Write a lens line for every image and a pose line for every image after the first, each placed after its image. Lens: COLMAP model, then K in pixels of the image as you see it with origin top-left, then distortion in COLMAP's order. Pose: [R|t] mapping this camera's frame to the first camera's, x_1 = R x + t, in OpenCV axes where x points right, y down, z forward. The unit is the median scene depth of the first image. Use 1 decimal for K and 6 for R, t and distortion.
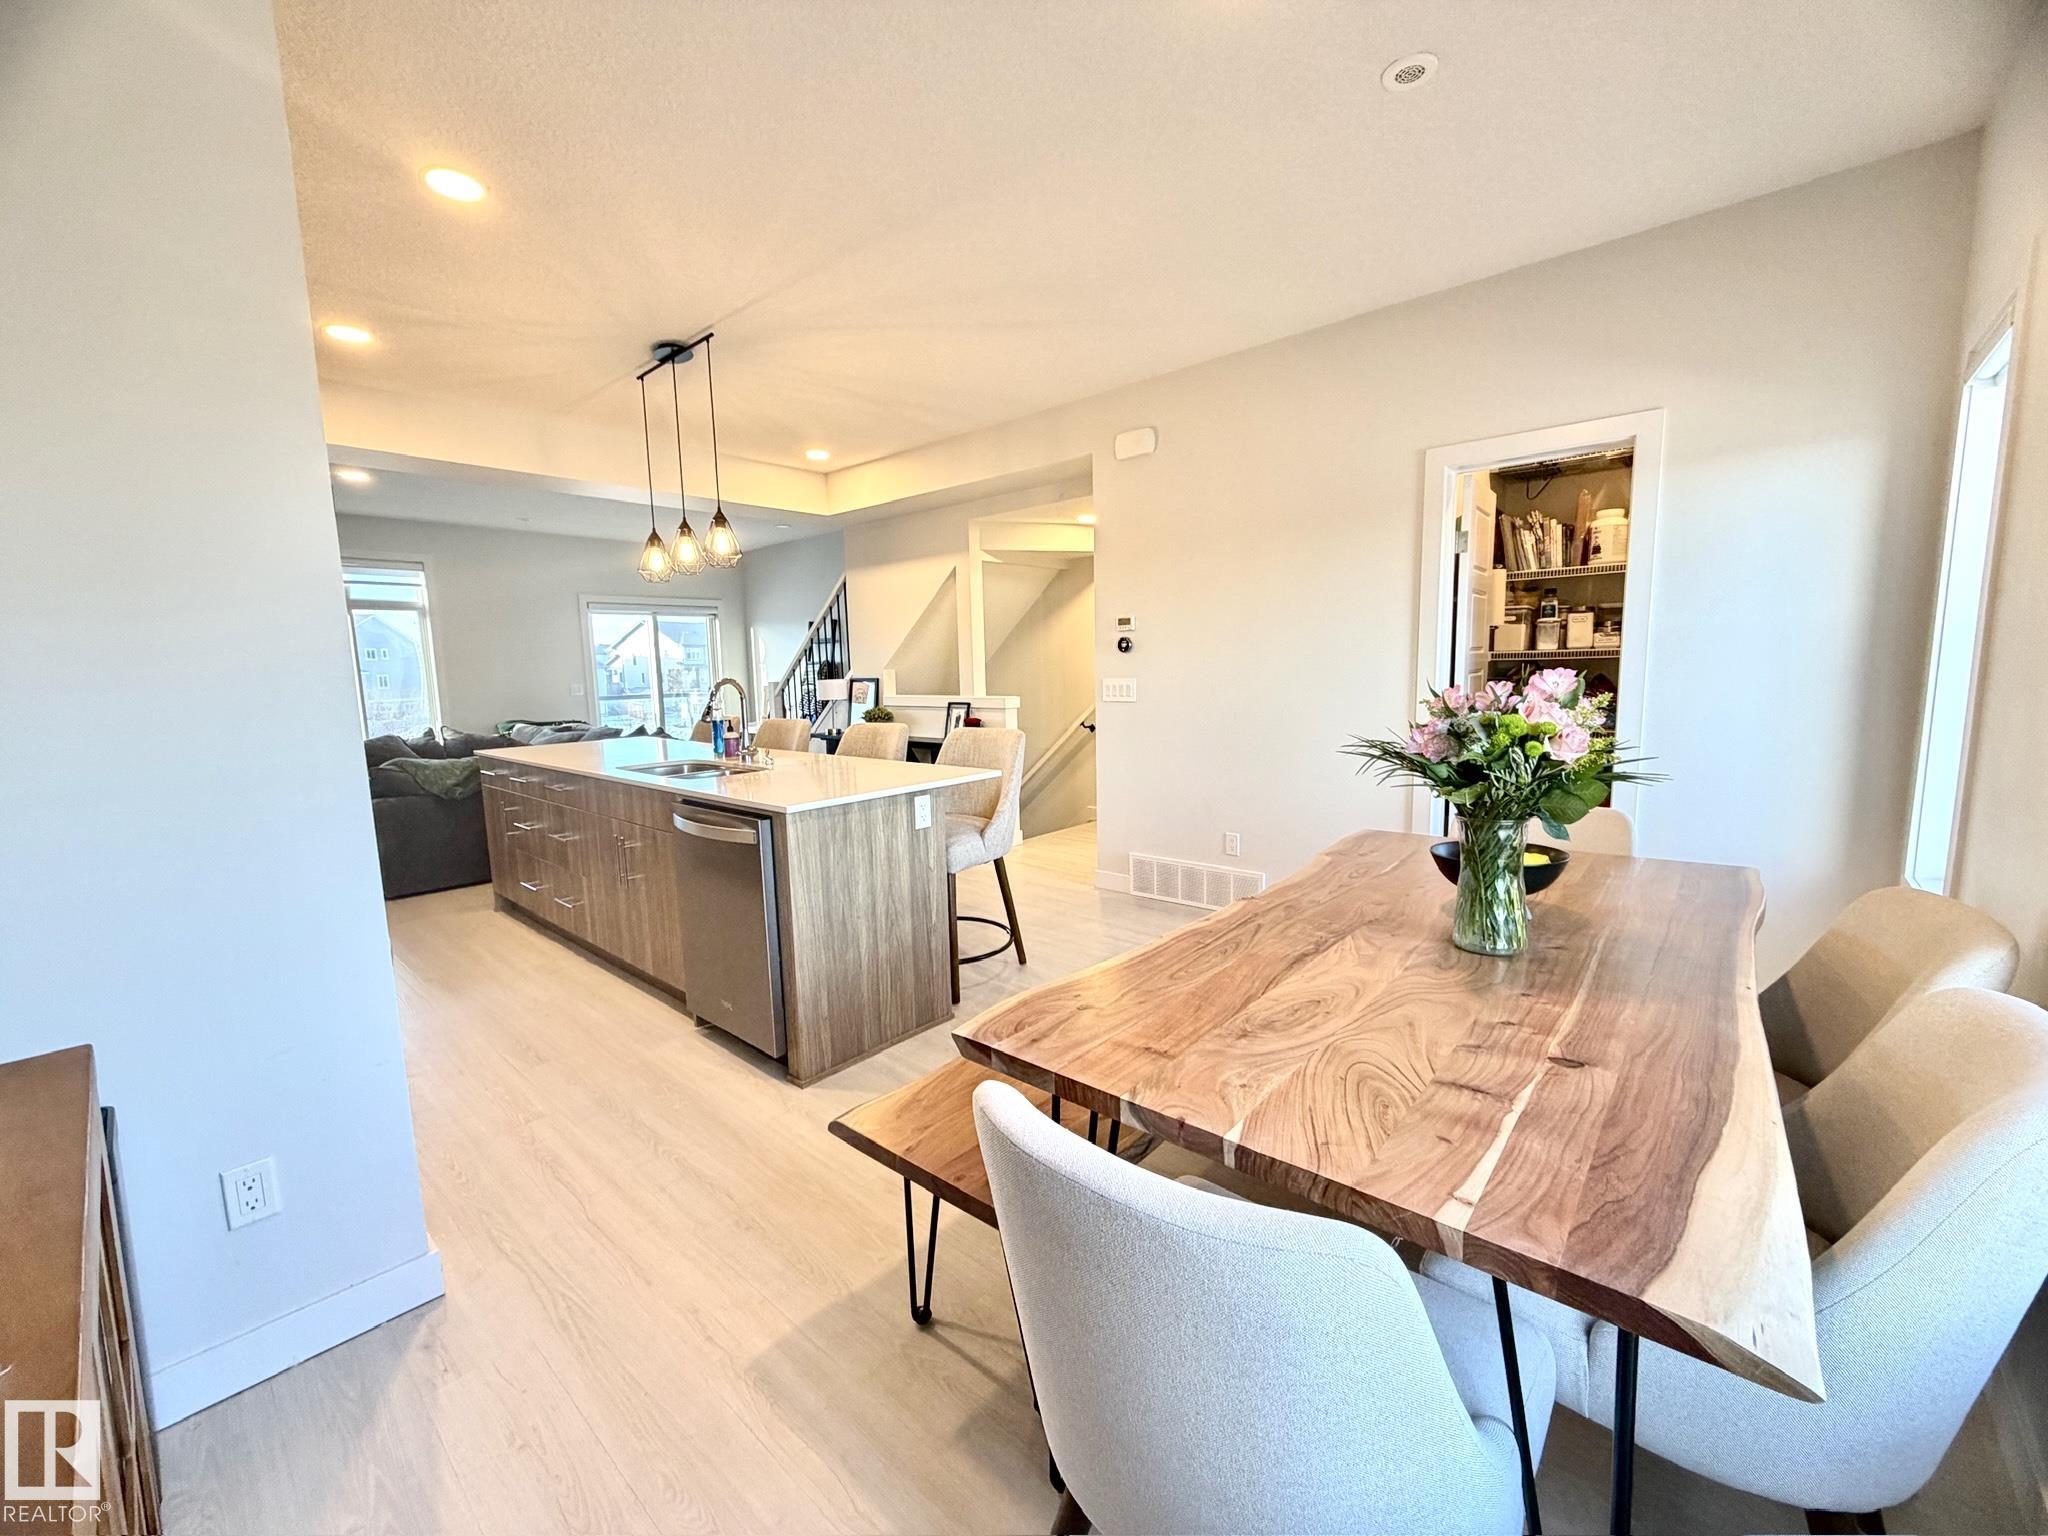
lens RADIAL K [[813.1, 0, 1017.8], [0, 813.1, 767.9], [0, 0, 1]] dist [0.000254, -0.000597]
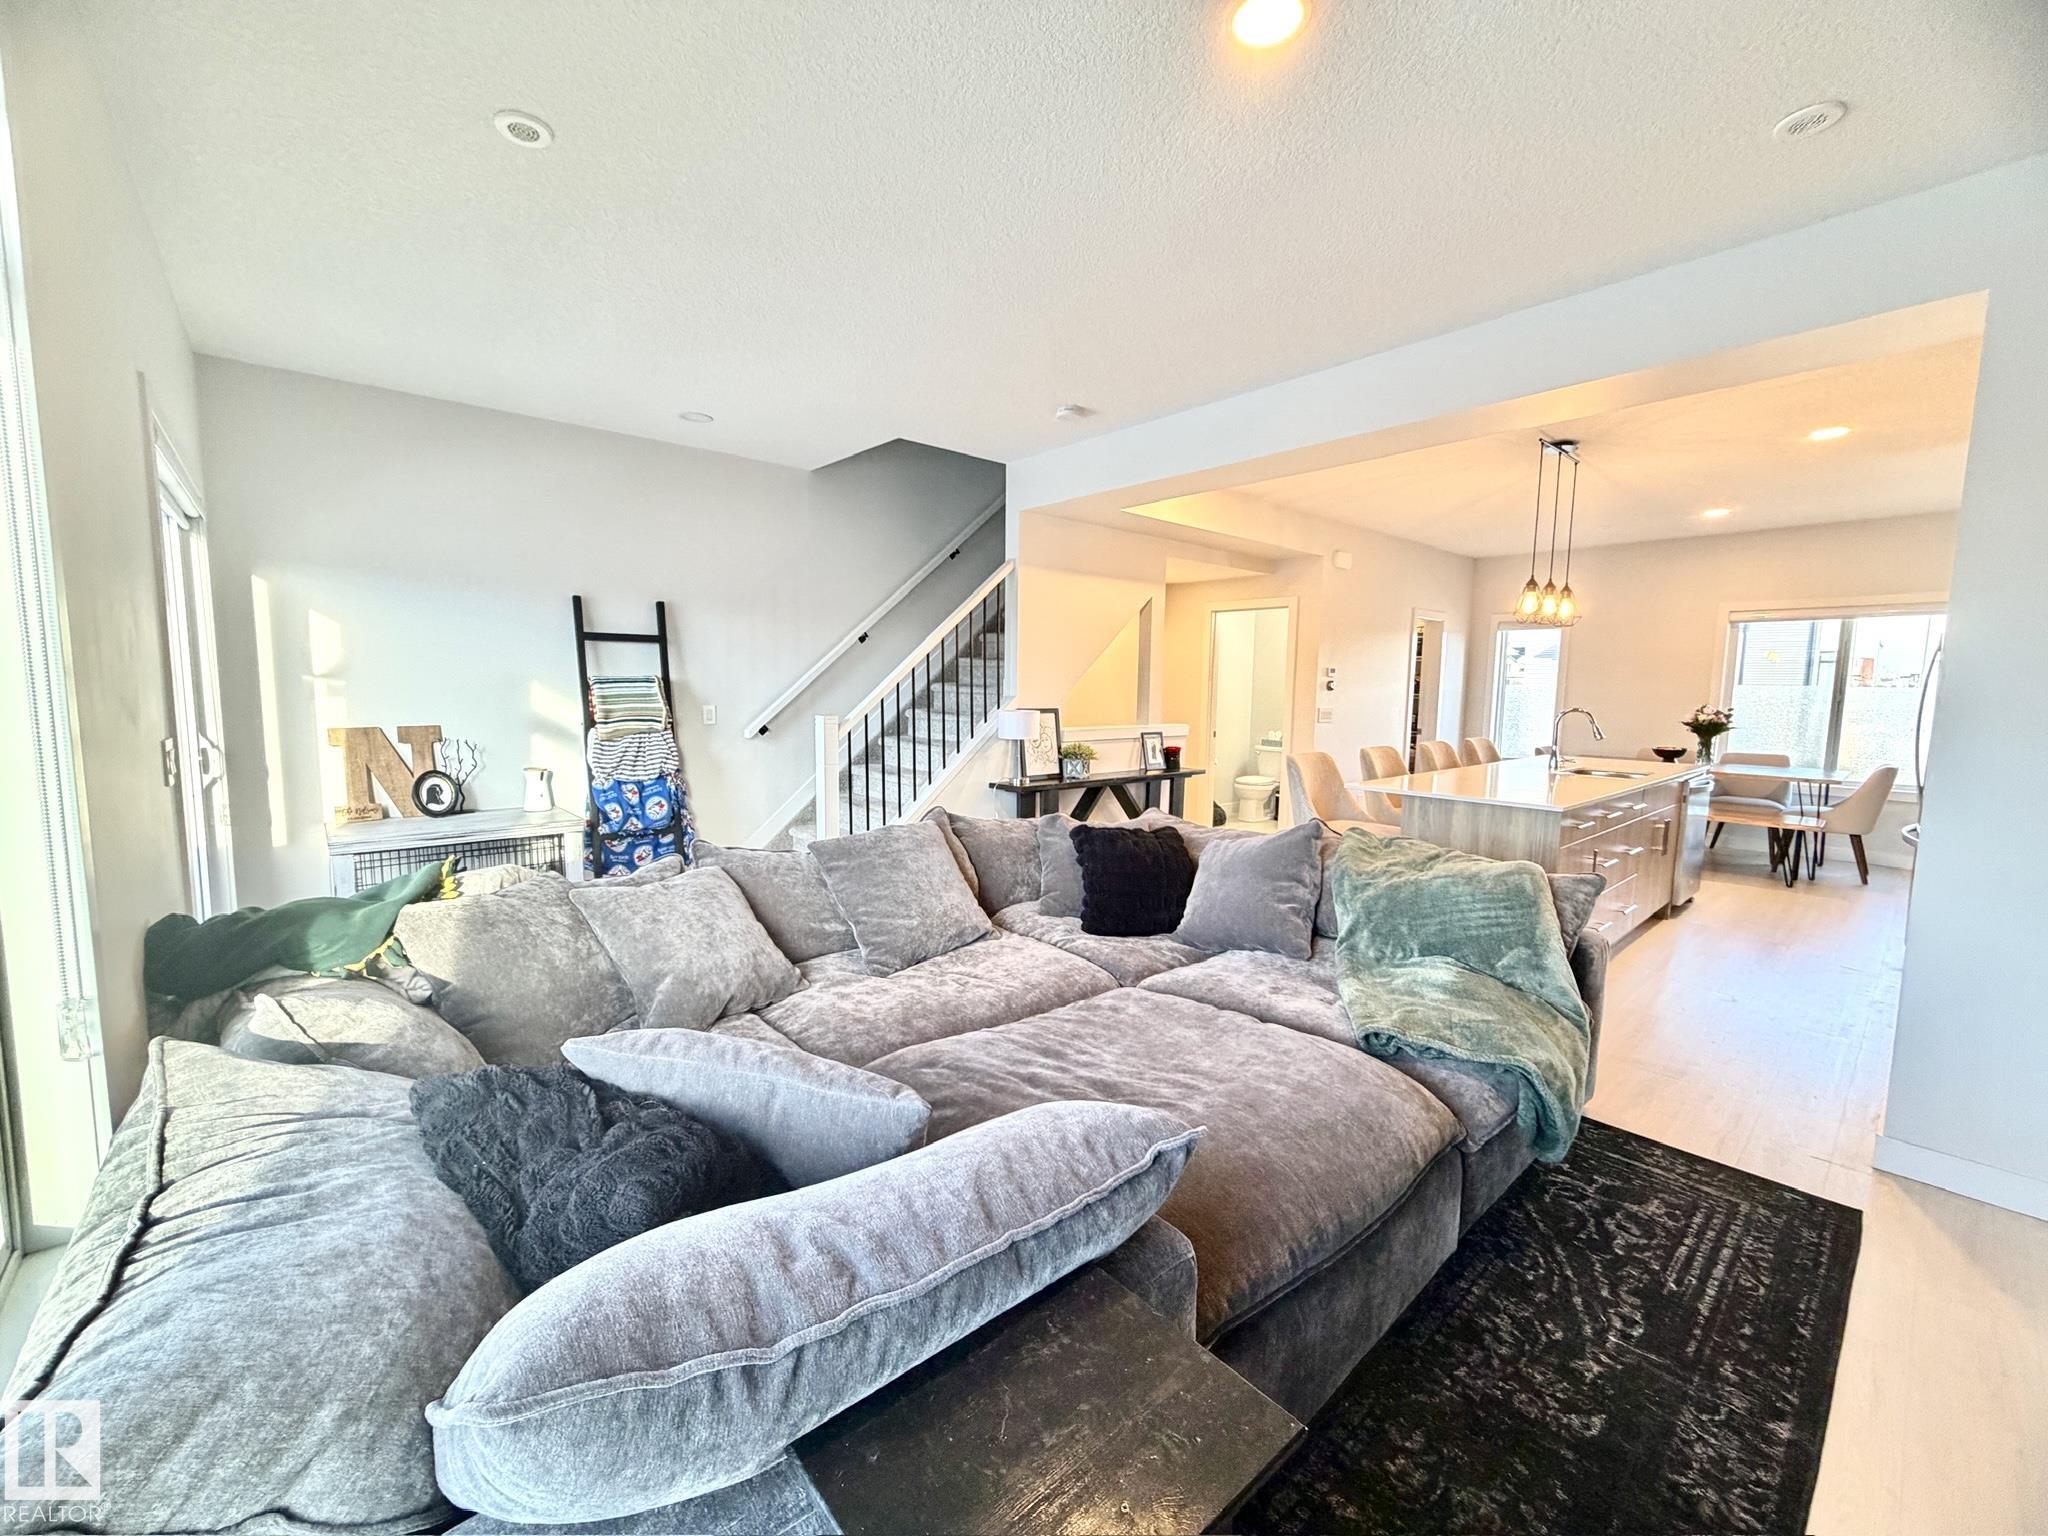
lens RADIAL K [[813.1, 0, 1017.8], [0, 813.1, 767.9], [0, 0, 1]] dist [0.000254, -0.000597]
pose [[0.126478, -0.077683, 0.988923, -1.421724], [0.111386, 0.991736, 0.063659, -0.155331], [-0.985696, 0.102101, 0.134086, 1.346877]]
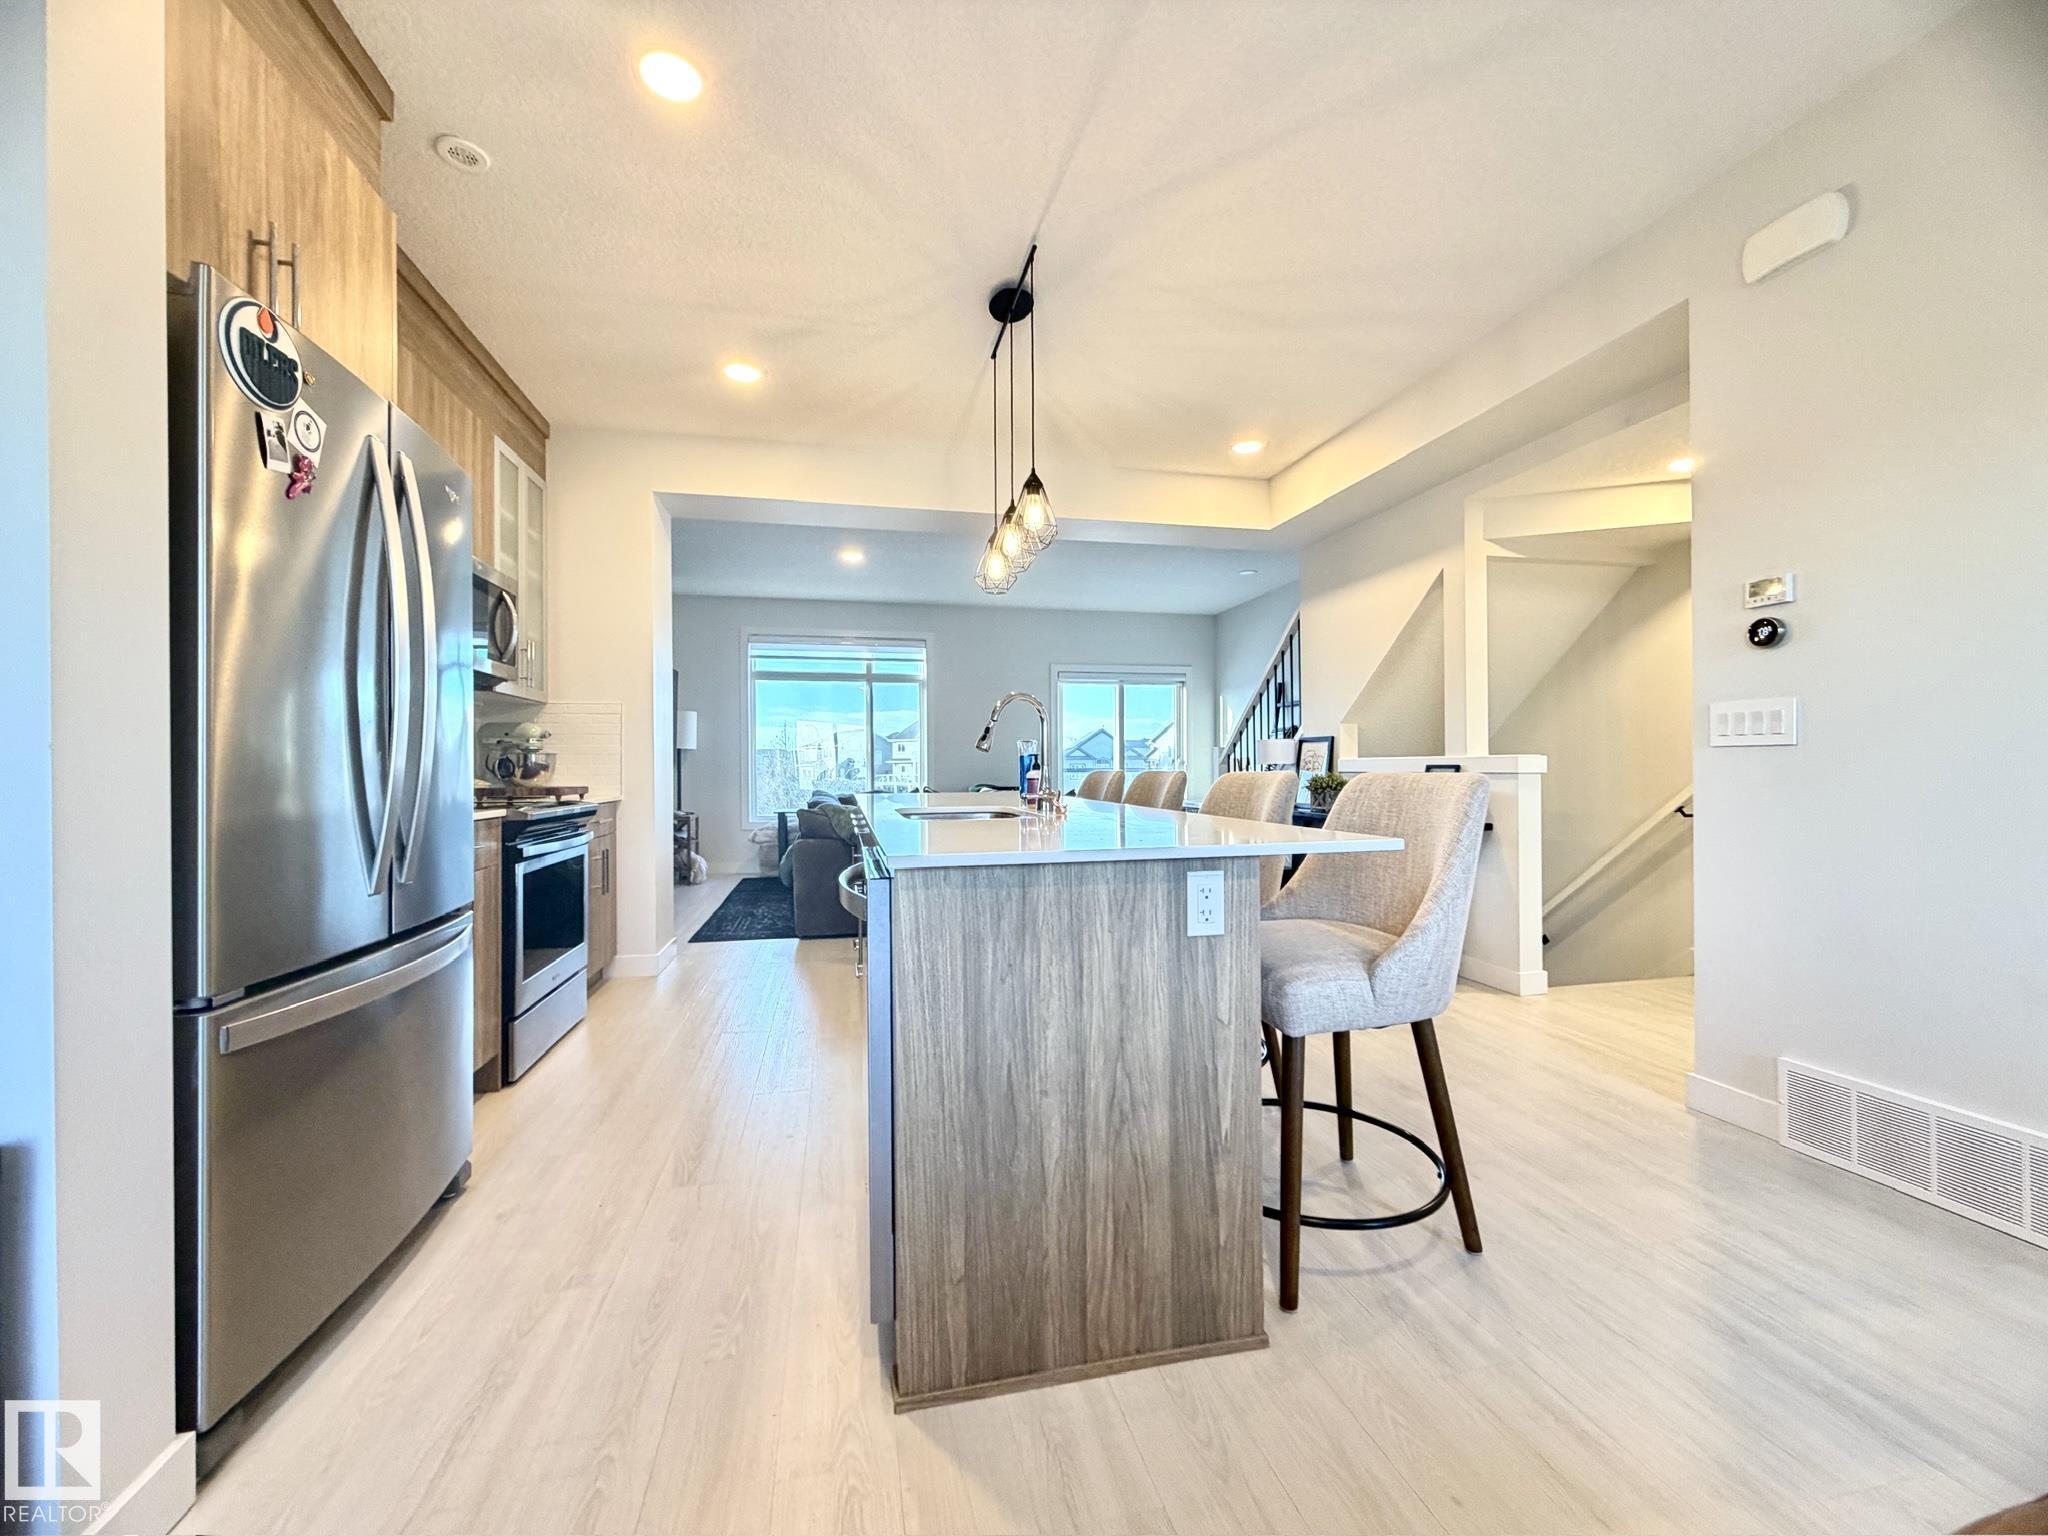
lens RADIAL K [[813.1, 0, 1017.8], [0, 813.1, 767.9], [0, 0, 1]] dist [0.000254, -0.000597]
pose [[0.808837, 0.017848, -0.587762, 0.052063], [-0.085882, 0.992407, -0.088049, 0.015764], [0.581727, 0.121695, 0.804228, 0.324056]]
